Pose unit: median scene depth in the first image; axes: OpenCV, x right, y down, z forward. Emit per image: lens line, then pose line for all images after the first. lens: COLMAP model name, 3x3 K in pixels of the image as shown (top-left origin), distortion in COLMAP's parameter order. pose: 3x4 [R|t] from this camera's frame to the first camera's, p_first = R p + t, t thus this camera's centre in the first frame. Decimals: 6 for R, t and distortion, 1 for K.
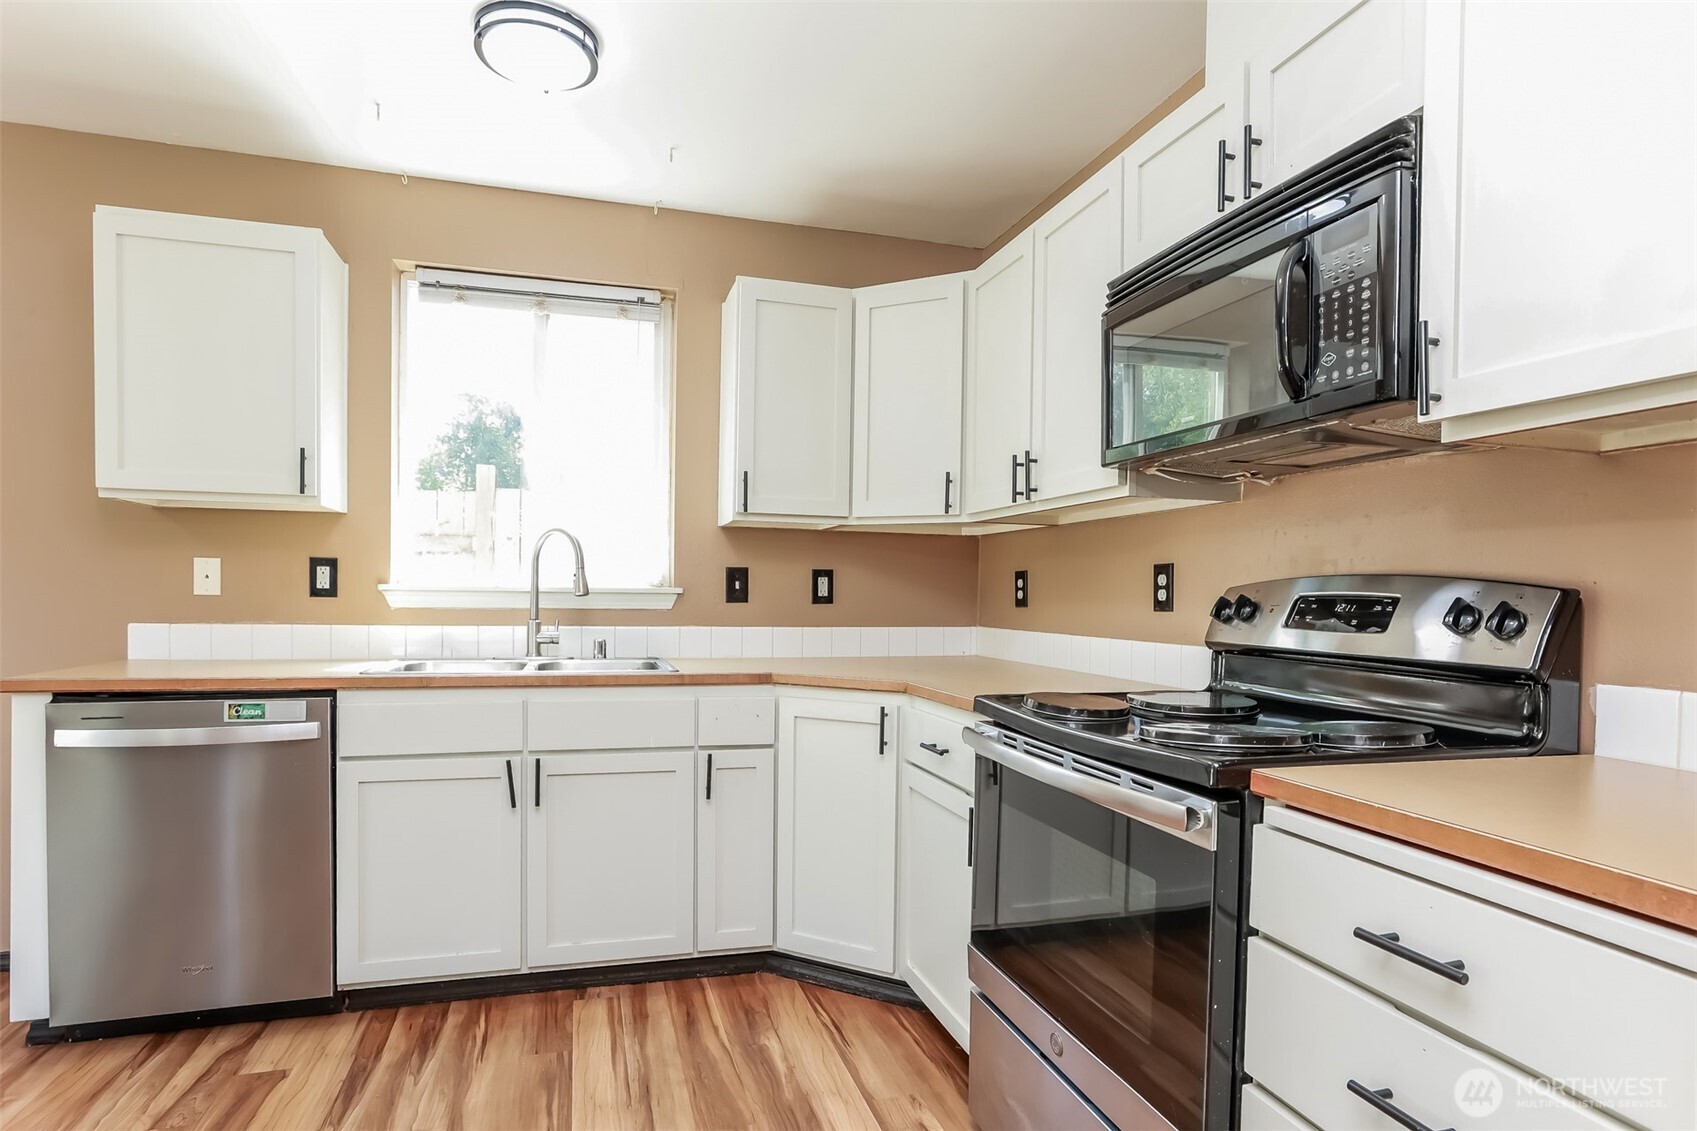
lens RADIAL K [[898.9, 0, 831.0], [0, 898.9, 603.8], [0, 0, 1]] dist [-0.014219, 0.001257]
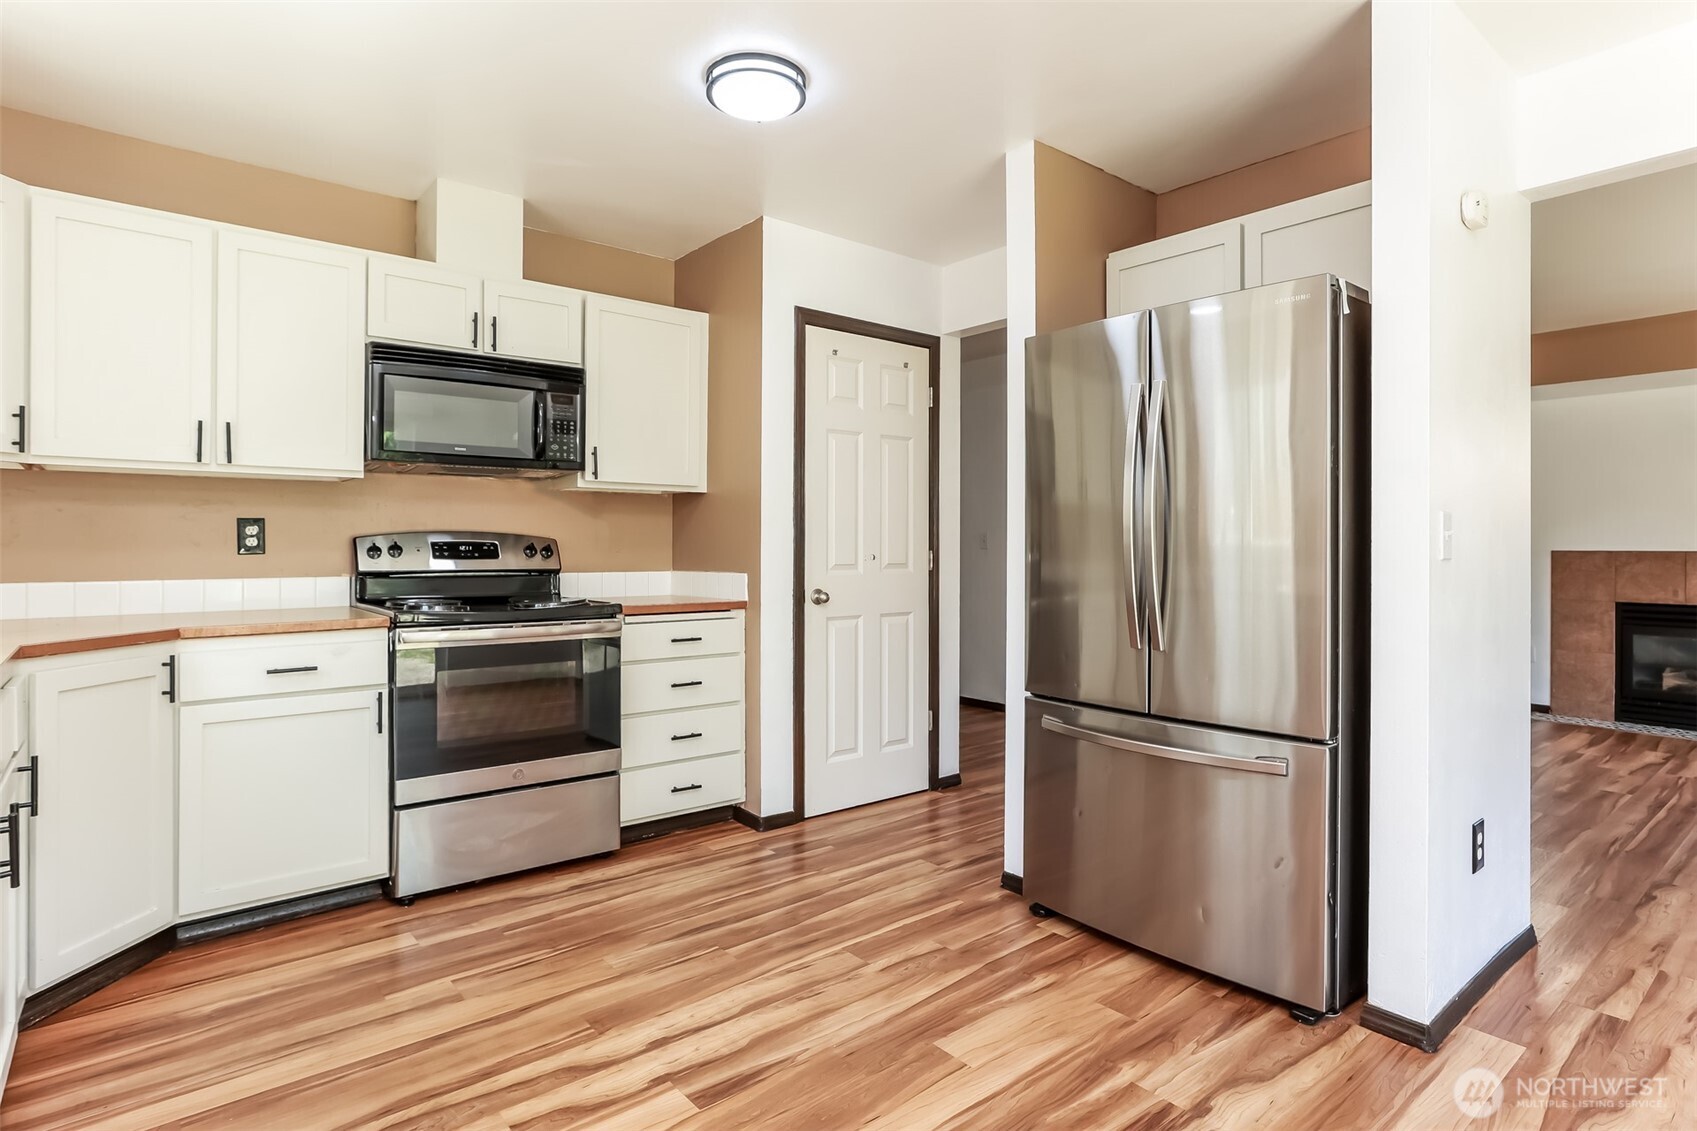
lens RADIAL K [[898.9, 0, 845.6], [0, 898.9, 556.3], [0, 0, 1]] dist [-0.014219, 0.001257]
pose [[-0.403514, -0.019601, 0.914764, -1.364541], [0.004422, 0.999717, 0.023372, -0.017556], [-0.914963, 0.013476, -0.403313, 0.849678]]
